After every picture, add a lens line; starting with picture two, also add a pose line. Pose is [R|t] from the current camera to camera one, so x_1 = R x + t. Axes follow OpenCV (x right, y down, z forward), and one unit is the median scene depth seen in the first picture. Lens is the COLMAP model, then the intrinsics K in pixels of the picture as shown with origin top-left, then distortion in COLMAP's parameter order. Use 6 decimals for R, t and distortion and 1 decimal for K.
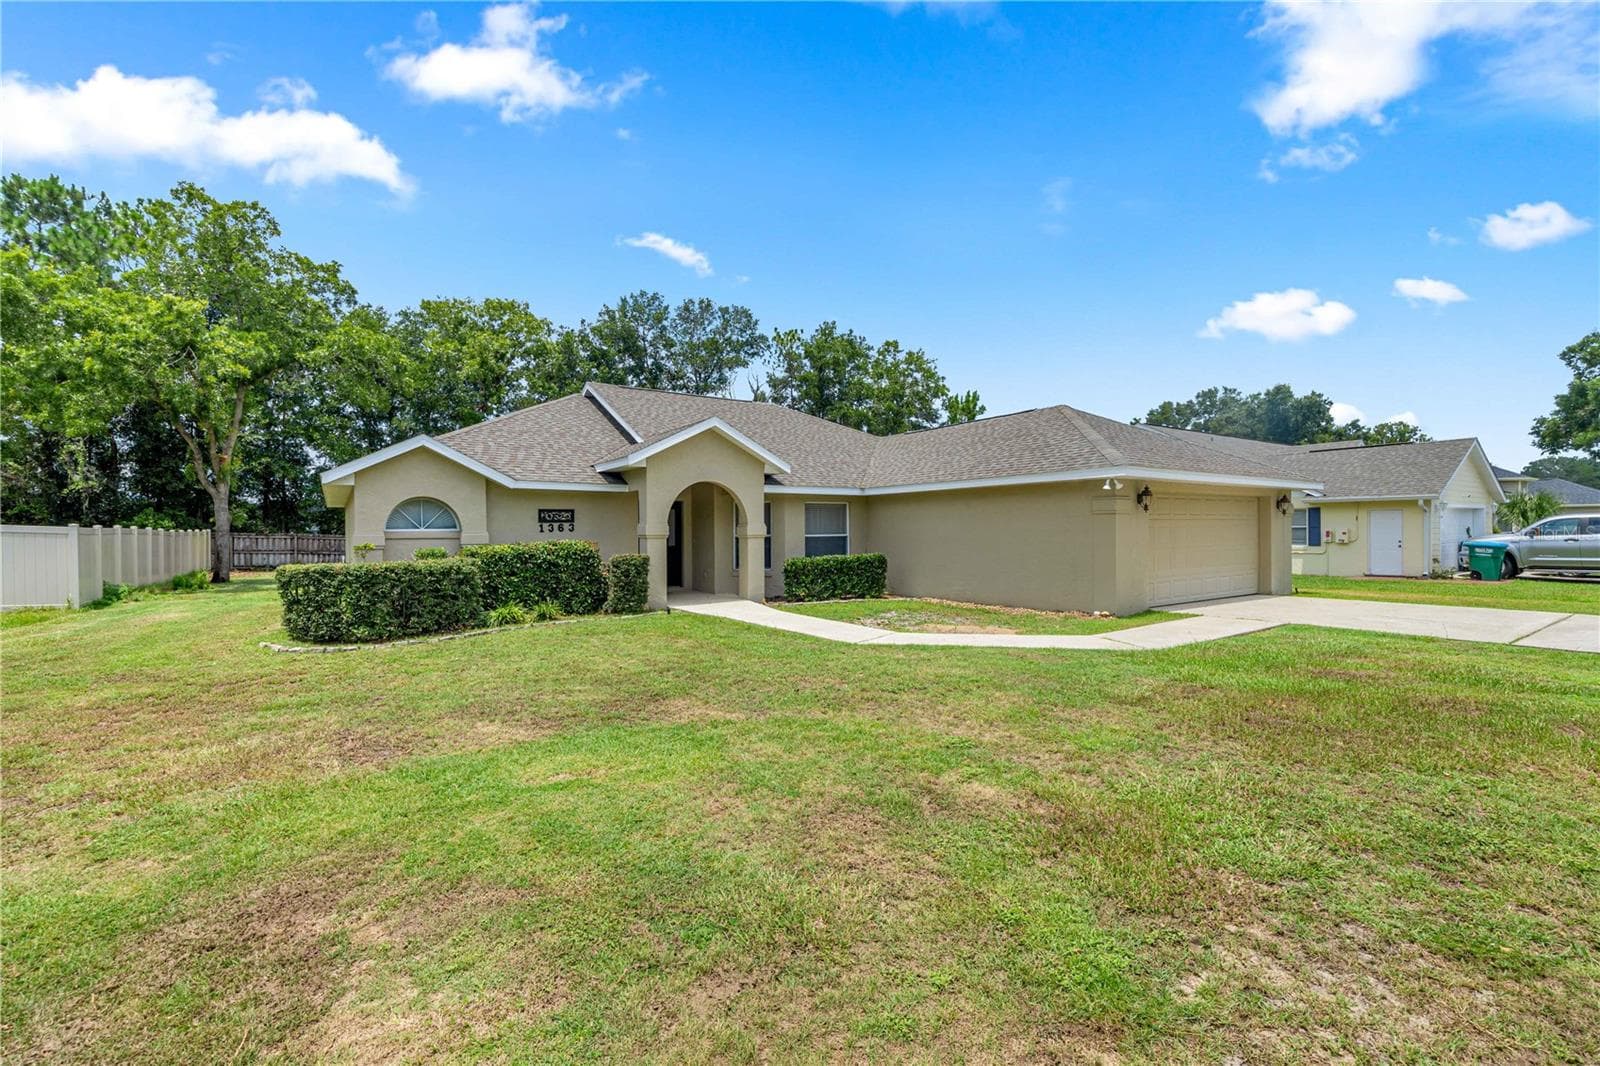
lens RADIAL K [[681.6, 0, 792.8], [0, 681.6, 524.9], [0, 0, 1]] dist [-0.000220, -0.000639]
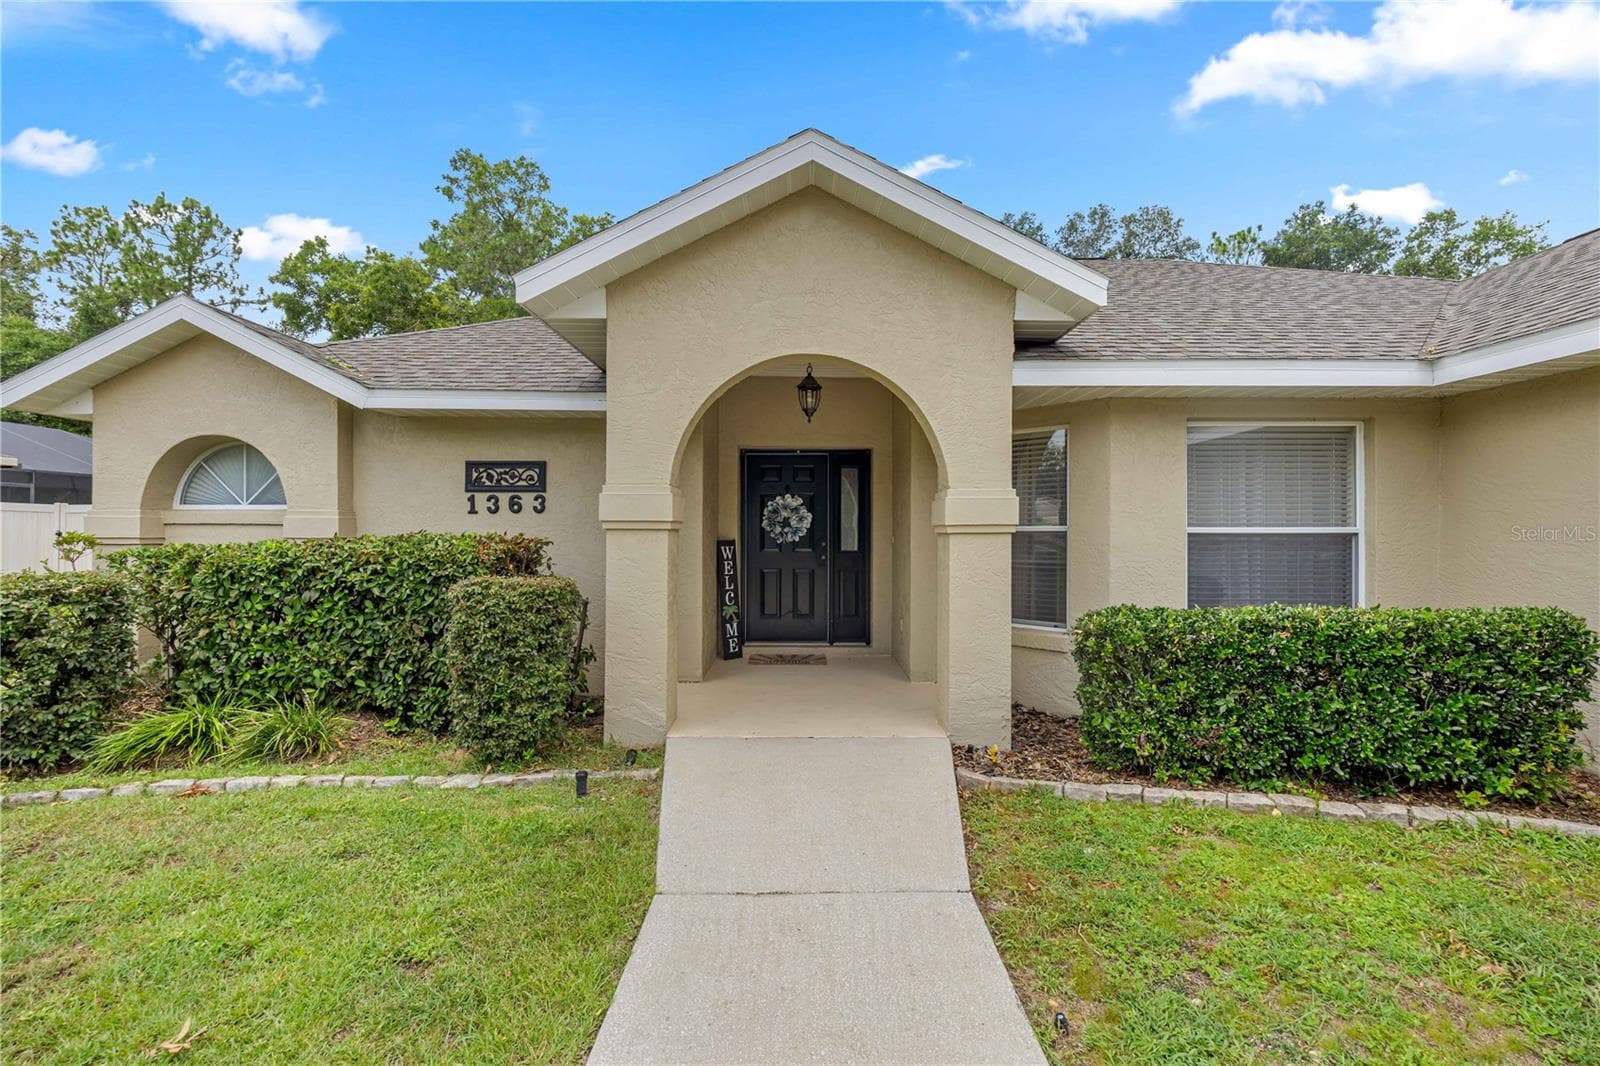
lens RADIAL K [[687.6, 0, 804.3], [0, 687.6, 522.5], [0, 0, 1]] dist [-0.000211, -0.000571]
pose [[0.833861, 0.003172, -0.551965, 0.046256], [-0.003161, 0.999995, 0.000972, 0.013253], [0.551965, 0.000935, 0.833867, 0.644400]]
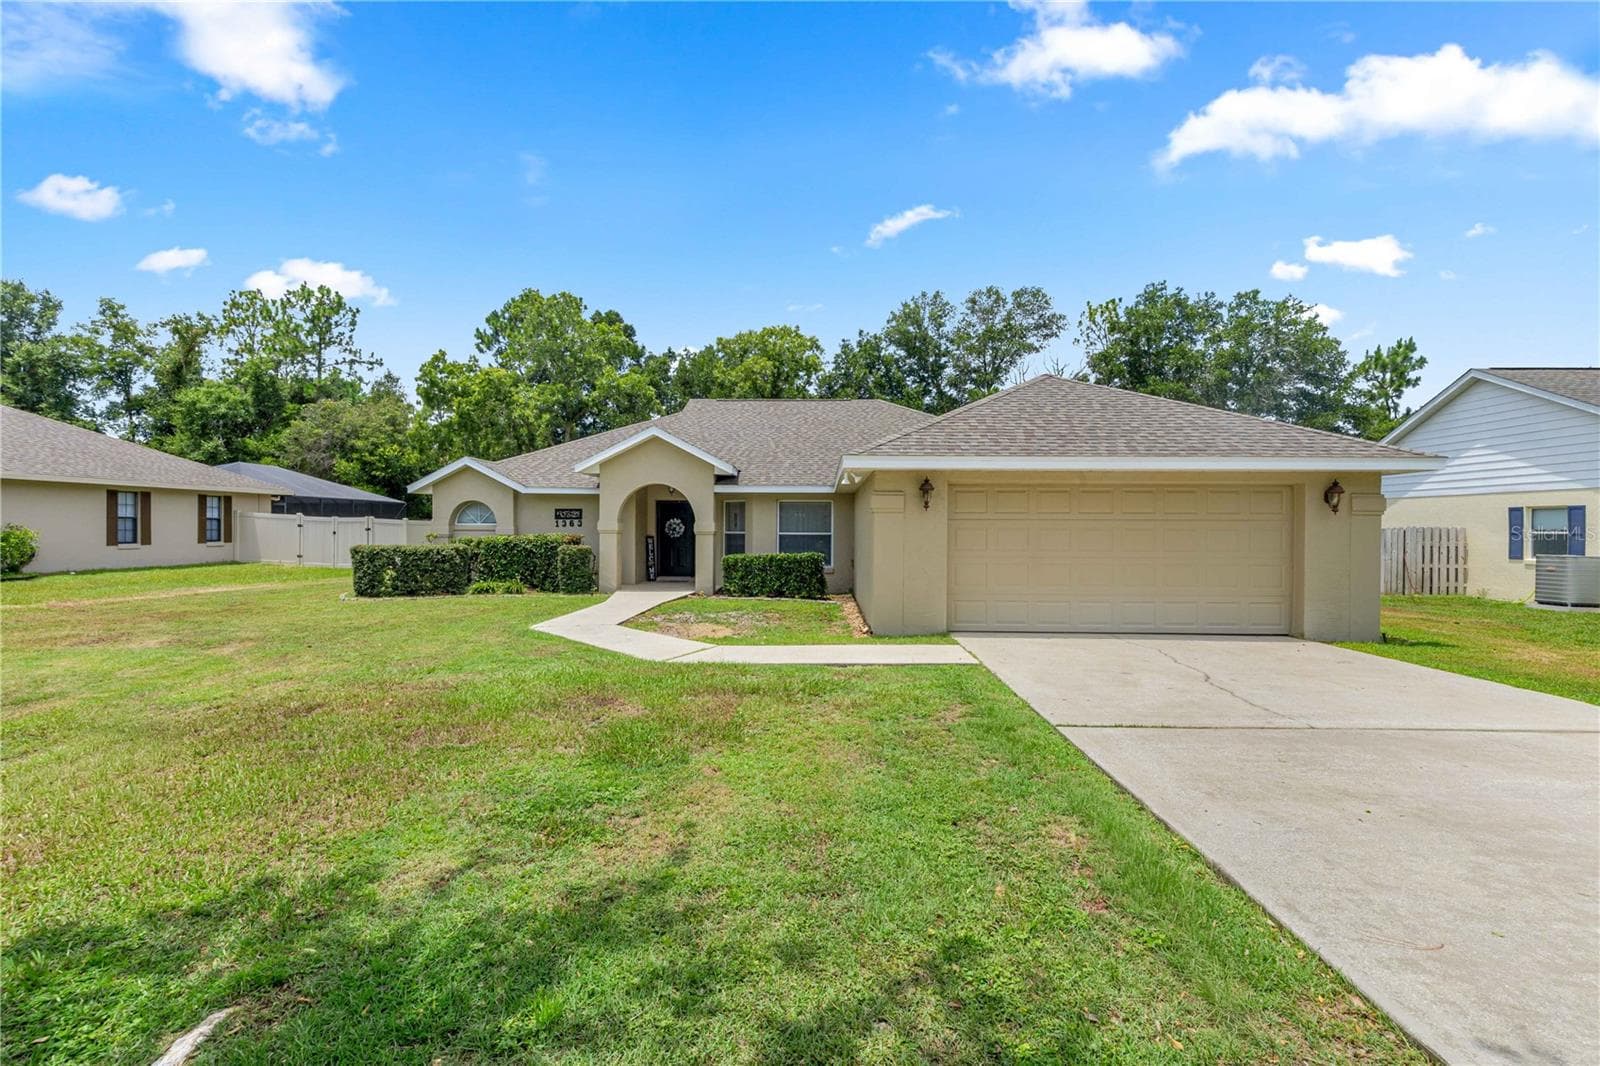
lens RADIAL K [[681.6, 0, 800.9], [0, 681.6, 527.3], [0, 0, 1]] dist [-0.000220, -0.000639]
pose [[0.810655, 0.011594, -0.585409, 0.648259], [-0.007573, 0.999928, 0.009317, -0.003171], [0.585475, -0.003119, 0.810685, 0.197528]]
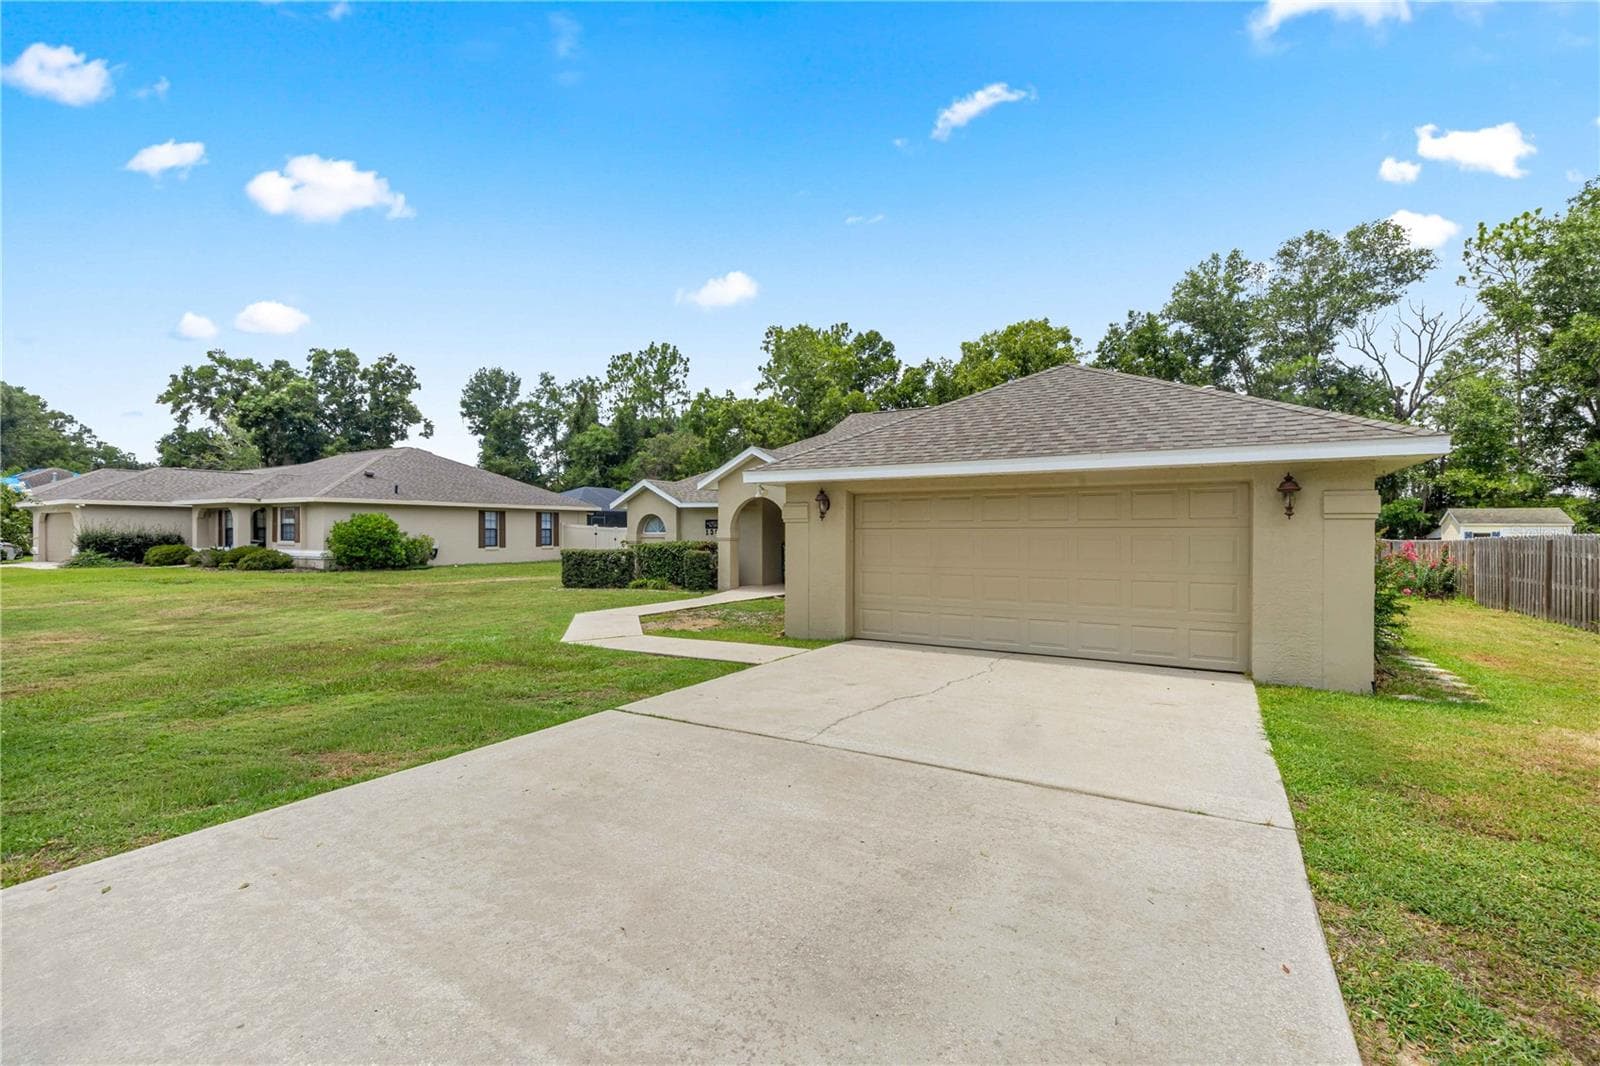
lens RADIAL K [[681.6, 0, 805.1], [0, 681.6, 537.9], [0, 0, 1]] dist [-0.000220, -0.000639]
pose [[0.431041, 0.015913, -0.902192, 0.944130], [-0.000235, 0.999846, 0.017523, -0.007770], [0.902332, -0.007341, 0.430979, 0.467011]]
